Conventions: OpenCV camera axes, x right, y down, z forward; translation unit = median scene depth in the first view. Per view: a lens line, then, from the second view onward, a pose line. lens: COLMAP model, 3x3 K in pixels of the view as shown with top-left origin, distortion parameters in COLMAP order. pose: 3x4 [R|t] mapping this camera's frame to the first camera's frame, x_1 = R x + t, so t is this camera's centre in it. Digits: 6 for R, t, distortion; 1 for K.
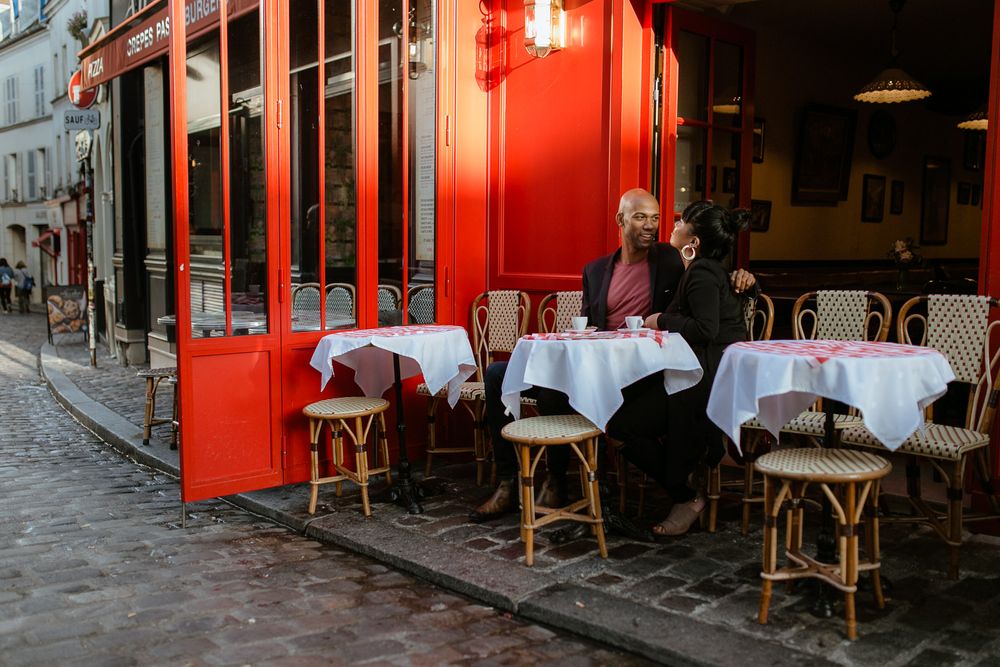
lens RADIAL K [[982.7, 0, 500.0], [0, 982.7, 333.5], [0, 0, 1]] dist [-0.018588, -0.006278]
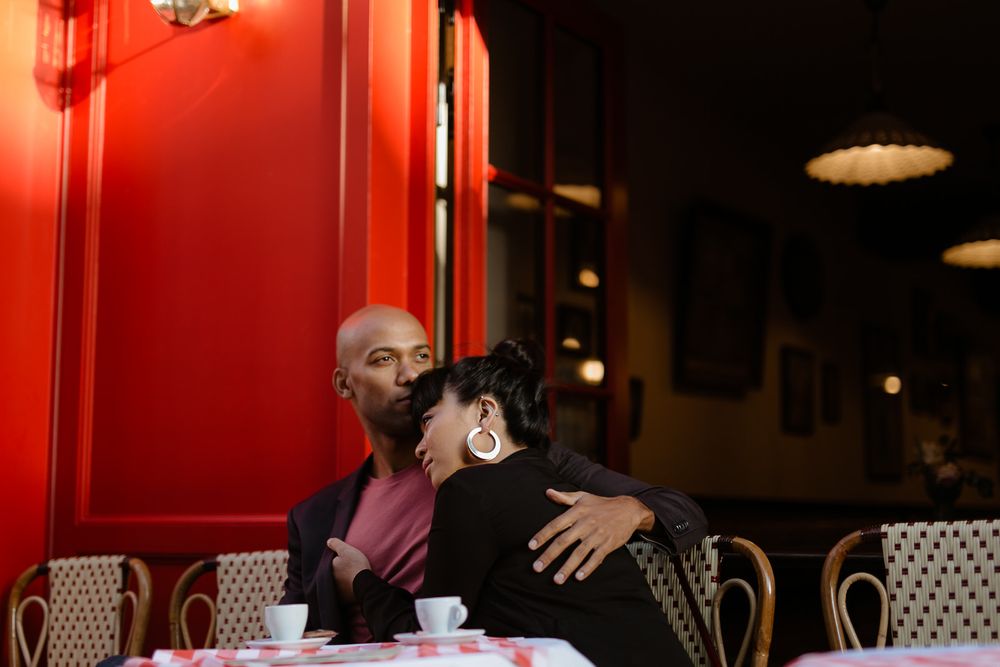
lens RADIAL K [[1469.8, 0, 474.0], [0, 1469.8, 335.1], [0, 0, 1]] dist [0.020829, -0.039325]
pose [[0.970975, 0.022281, 0.238140, 0.015870], [0.030179, 0.976281, -0.214392, 0.004706], [-0.237268, 0.215356, 0.947273, 0.441121]]
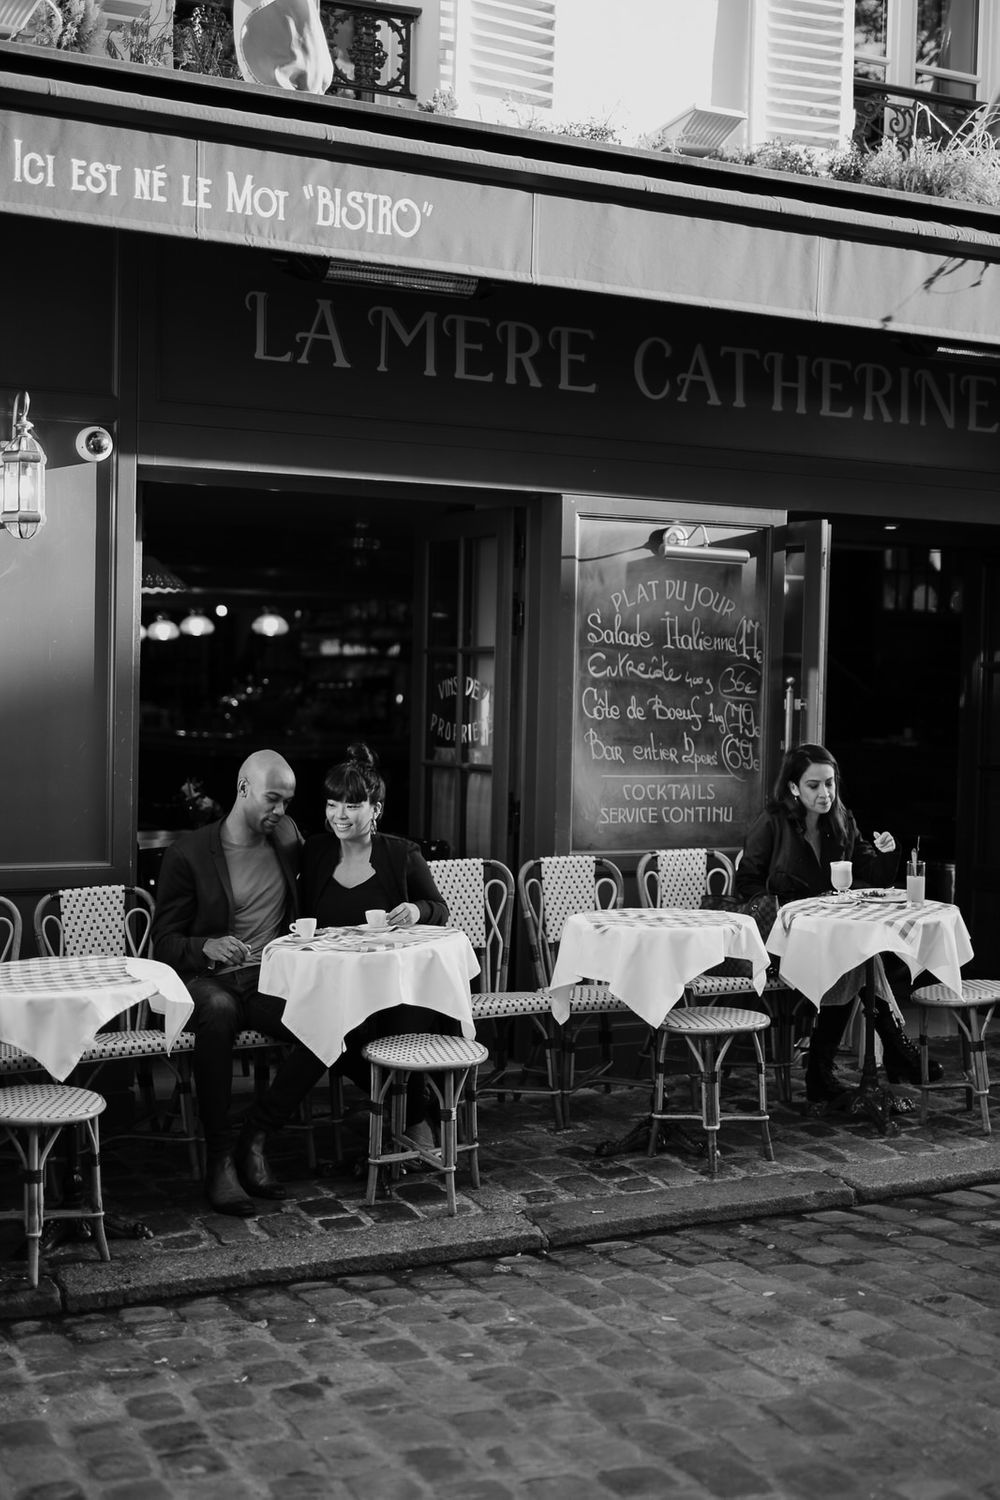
lens RADIAL K [[2204.7, 0, 500.0], [0, 2204.7, 750.0], [0, 0, 1]] dist [0.020829, -0.039325]
pose [[0.298898, -0.028011, 0.953874, -1.559525], [0.067950, 0.997657, 0.008005, -0.154884], [-0.951863, 0.062423, 0.300101, 0.327178]]
